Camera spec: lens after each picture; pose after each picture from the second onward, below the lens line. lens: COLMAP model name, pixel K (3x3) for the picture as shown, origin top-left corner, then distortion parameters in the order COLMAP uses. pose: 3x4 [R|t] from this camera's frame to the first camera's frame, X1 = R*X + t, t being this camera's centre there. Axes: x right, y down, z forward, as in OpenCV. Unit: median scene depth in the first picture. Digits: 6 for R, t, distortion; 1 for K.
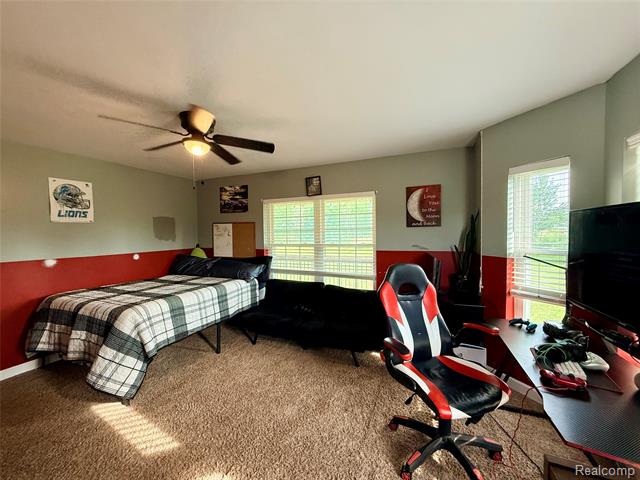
lens RADIAL K [[256.5, 0, 317.3], [0, 256.5, 240.3], [0, 0, 1]] dist [-0.001481, 0.000041]
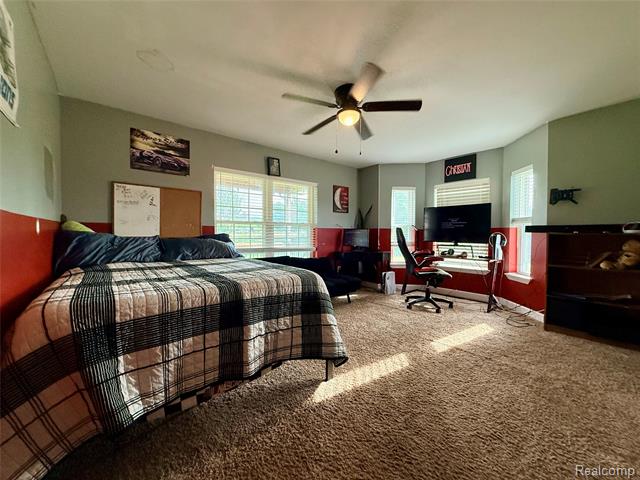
lens RADIAL K [[256.5, 0, 316.5], [0, 256.5, 240.6], [0, 0, 1]] dist [-0.001481, 0.000041]
pose [[0.454000, -0.008011, 0.890965, -0.877639], [0.014889, 0.999888, 0.001404, 0.094969], [-0.890877, 0.012628, 0.454069, 0.362115]]
